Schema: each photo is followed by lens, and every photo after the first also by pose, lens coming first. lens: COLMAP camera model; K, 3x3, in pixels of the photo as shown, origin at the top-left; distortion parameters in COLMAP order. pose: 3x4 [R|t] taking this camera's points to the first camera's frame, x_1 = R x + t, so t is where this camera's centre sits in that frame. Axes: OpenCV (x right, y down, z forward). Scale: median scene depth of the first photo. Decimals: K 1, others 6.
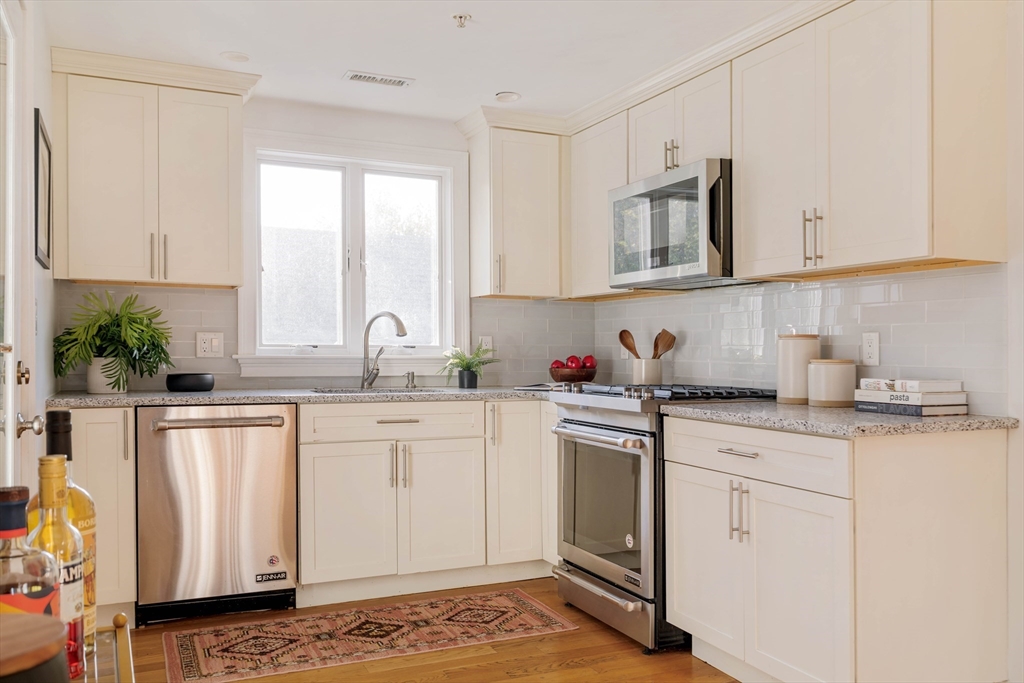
lens RADIAL K [[826.7, 0, 512.4], [0, 826.7, 350.1], [0, 0, 1]] dist [0.011329, 0.005219]
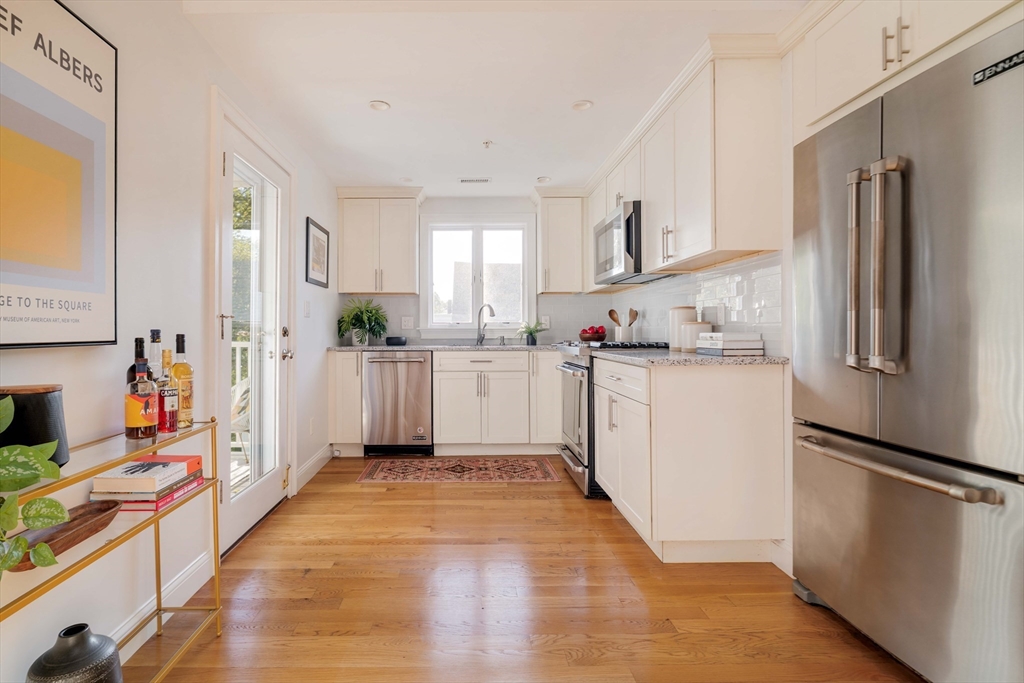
lens RADIAL K [[493.7, 0, 489.7], [0, 493.7, 330.0], [0, 0, 1]] dist [-0.003742, 0.000048]
pose [[0.902139, -0.010452, -0.431320, 0.367199], [0.005233, 0.999898, -0.013284, 0.030897], [0.431414, 0.009727, 0.902101, 0.001990]]
